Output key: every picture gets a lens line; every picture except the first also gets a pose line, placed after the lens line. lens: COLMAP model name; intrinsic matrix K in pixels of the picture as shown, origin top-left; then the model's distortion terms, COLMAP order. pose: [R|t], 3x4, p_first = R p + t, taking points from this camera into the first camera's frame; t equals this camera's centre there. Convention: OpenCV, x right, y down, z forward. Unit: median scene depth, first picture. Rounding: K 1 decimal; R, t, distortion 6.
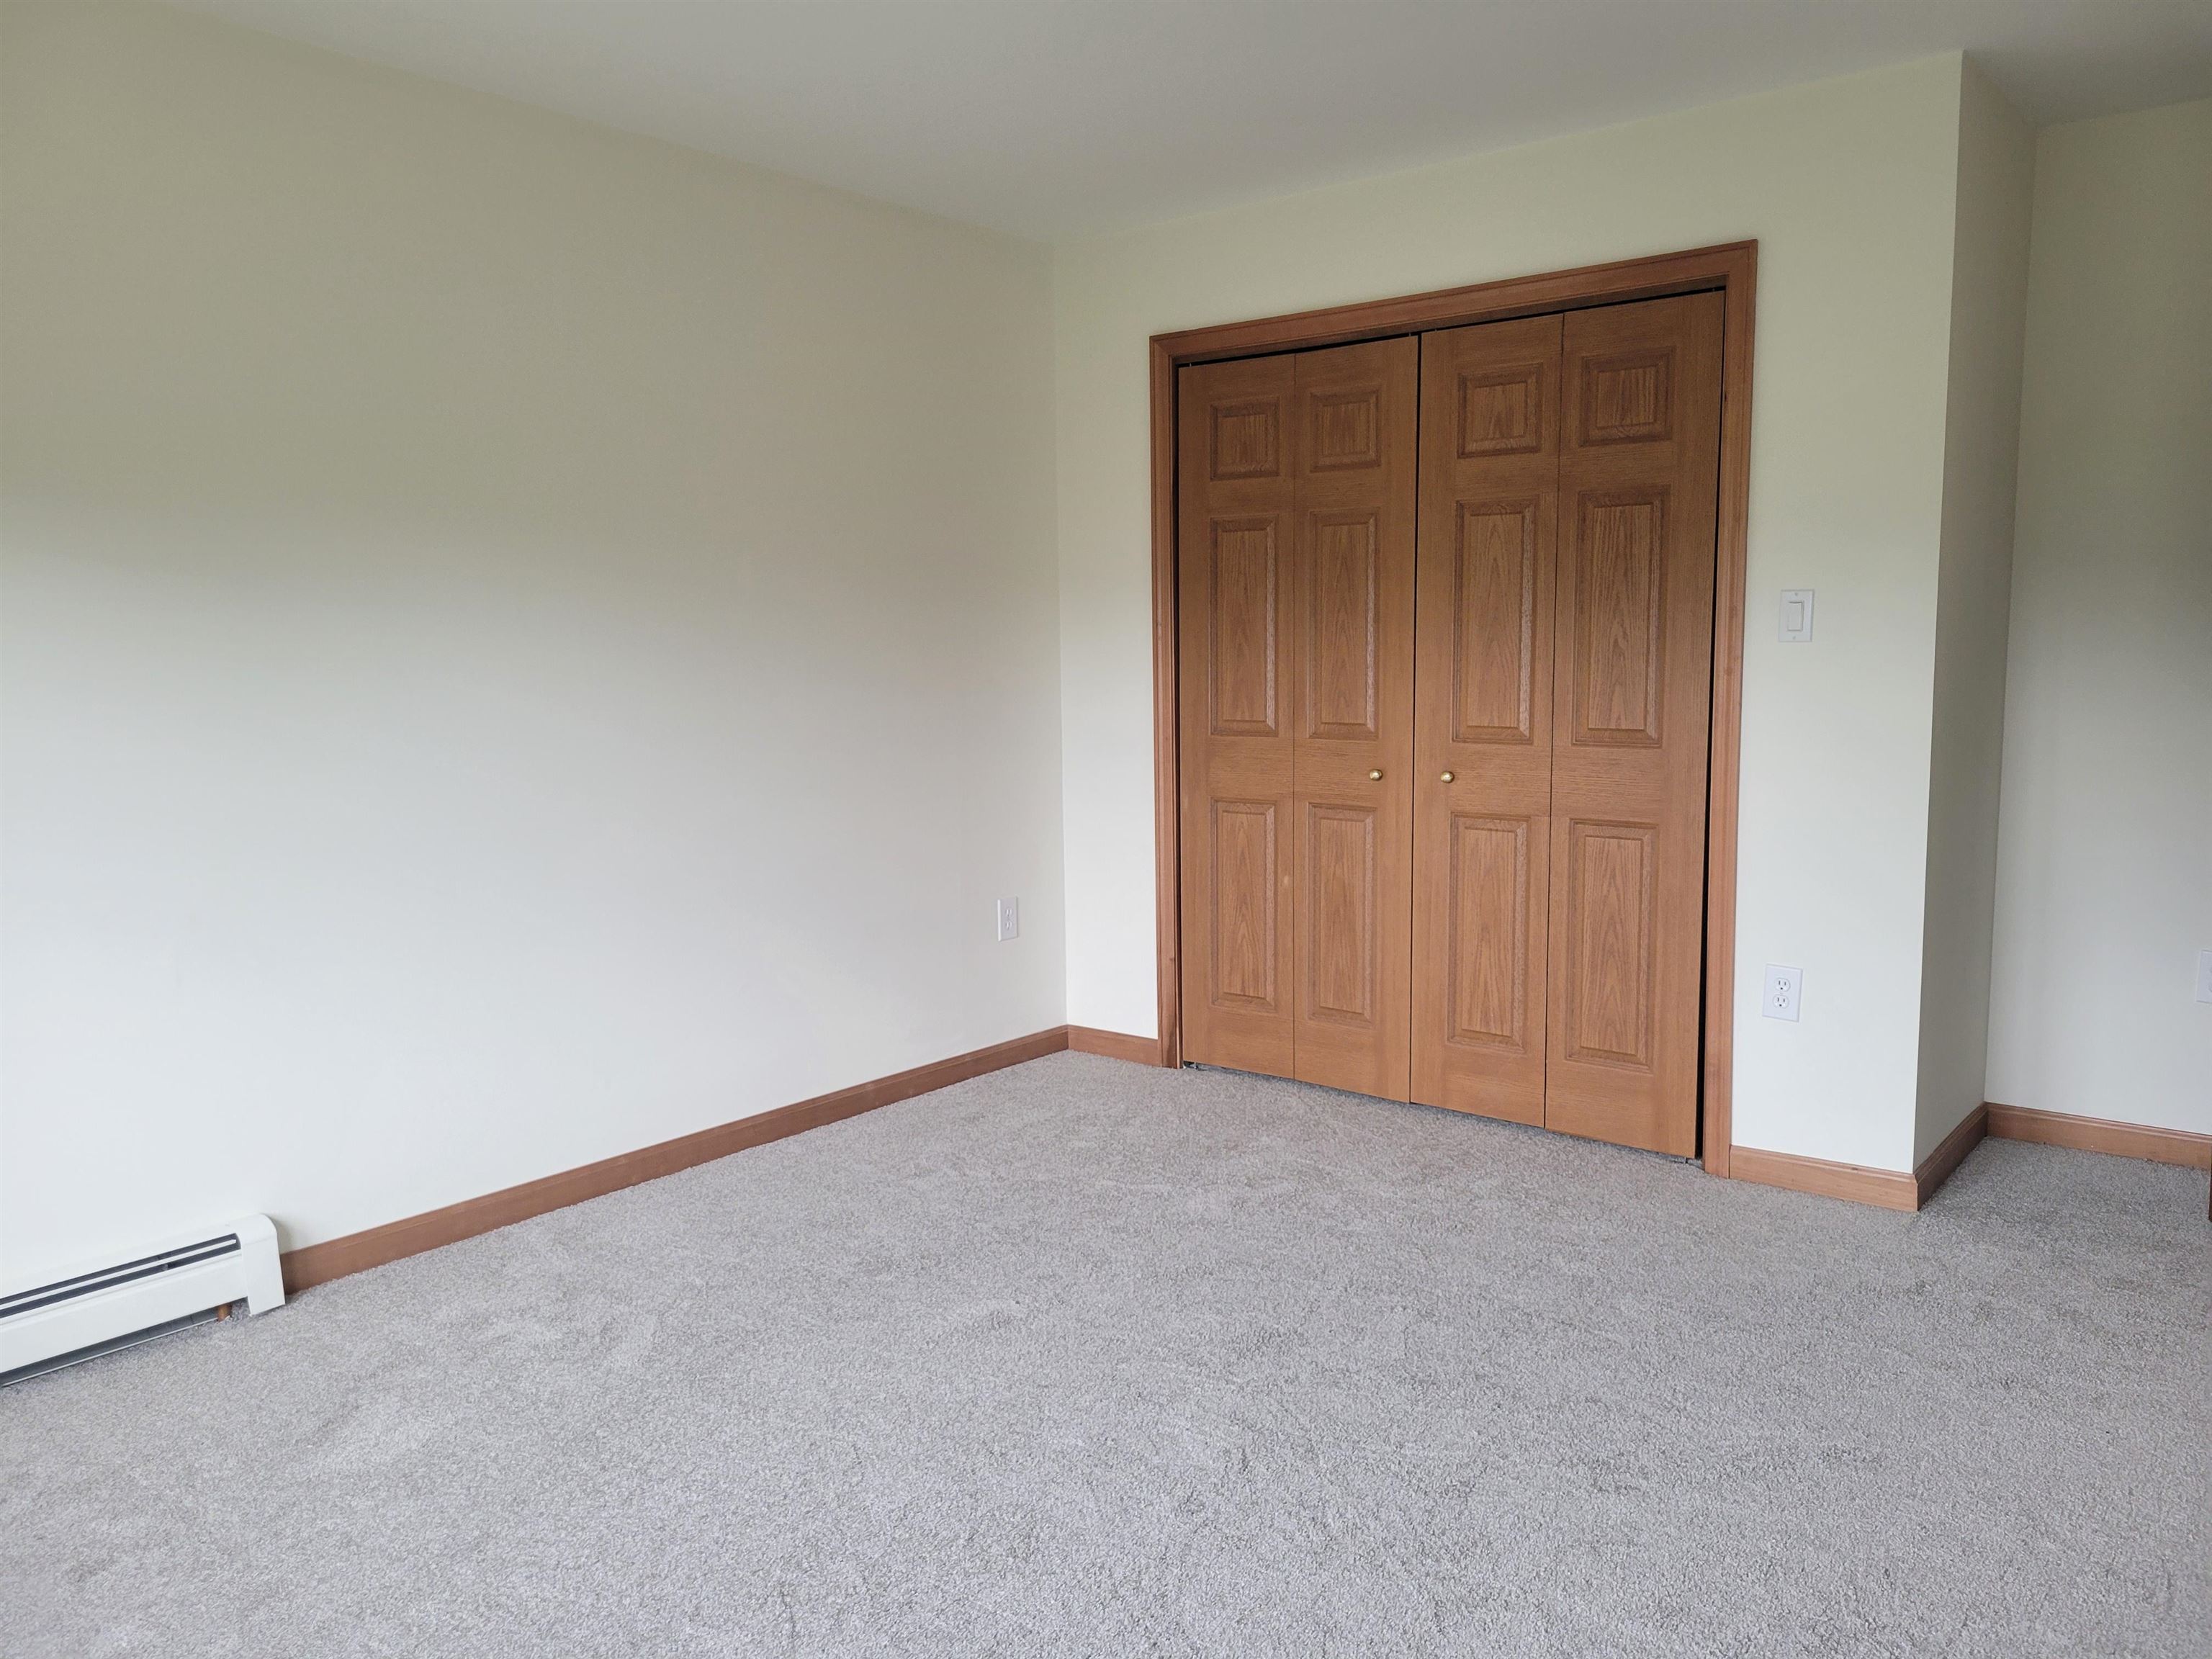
lens RADIAL K [[1645.3, 0, 1113.1], [0, 1645.3, 822.1], [0, 0, 1]] dist [0.039610, -0.007073]
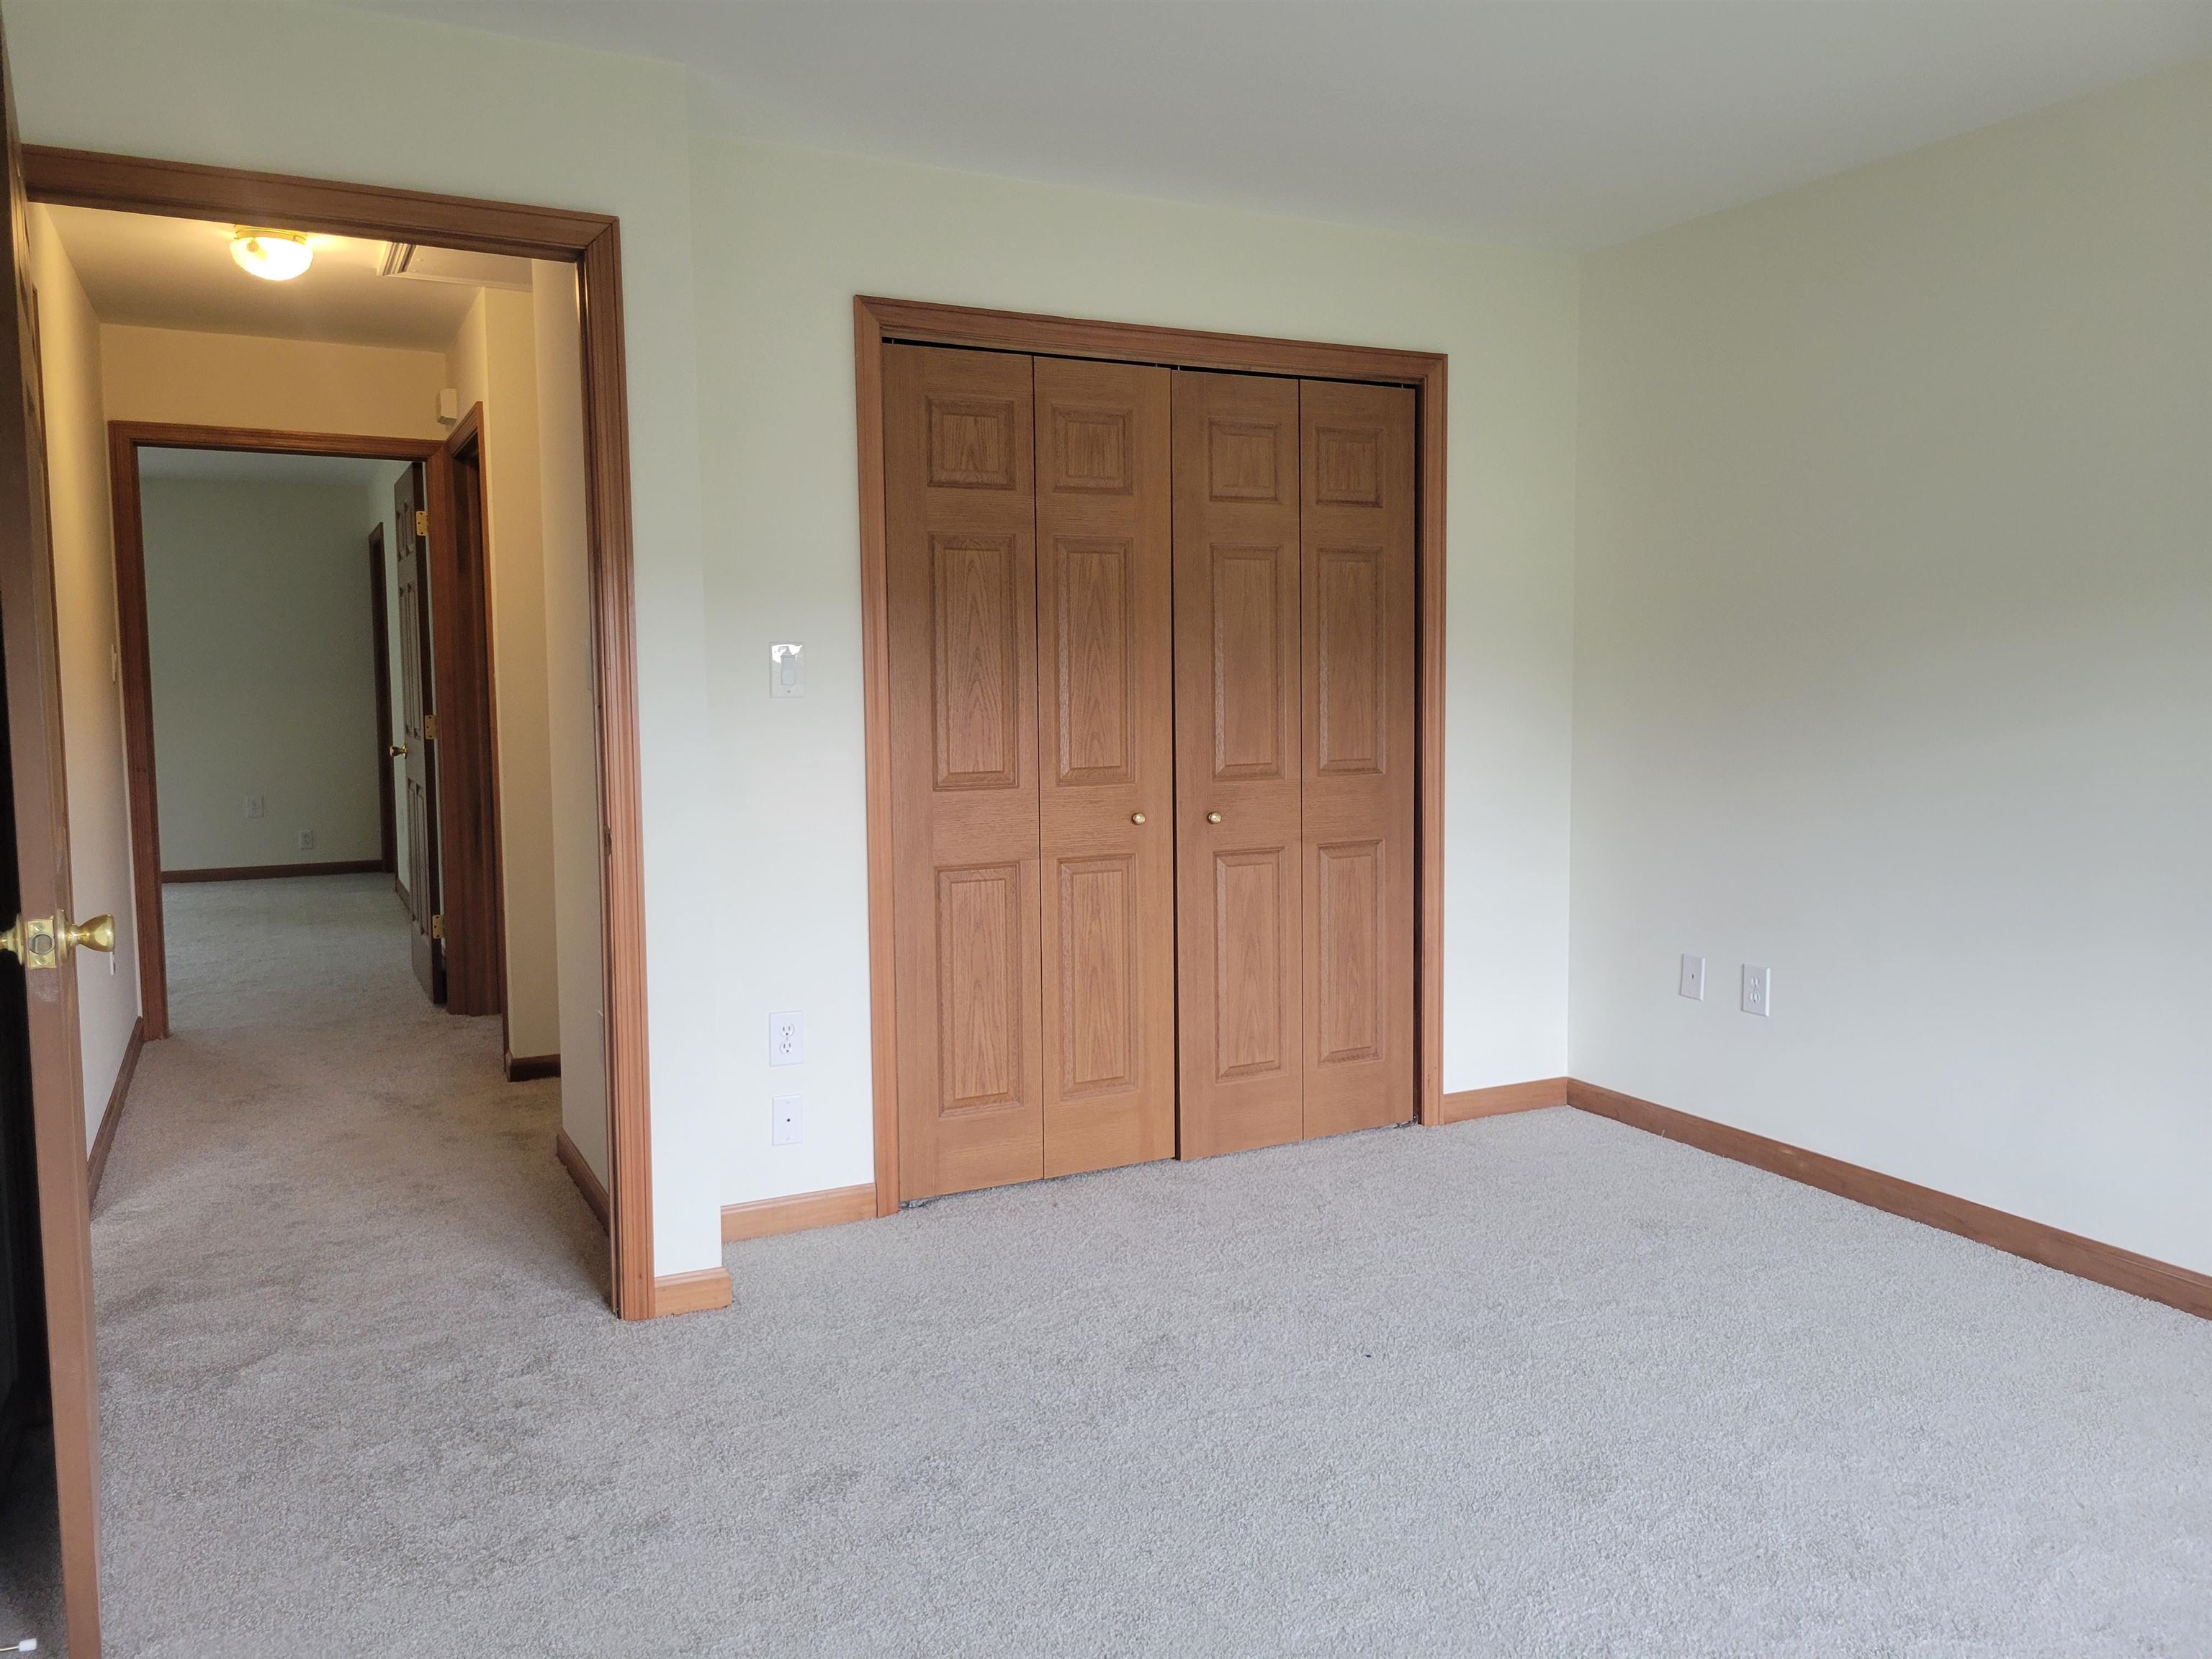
lens RADIAL K [[1716.8, 0, 1106.3], [0, 1716.8, 822.4], [0, 0, 1]] dist [-0.000581, -0.001525]
pose [[0.395489, -0.069885, 0.915808, -0.675837], [0.106222, 0.993891, 0.029972, -0.052995], [-0.912308, 0.085426, 0.400496, 0.562235]]
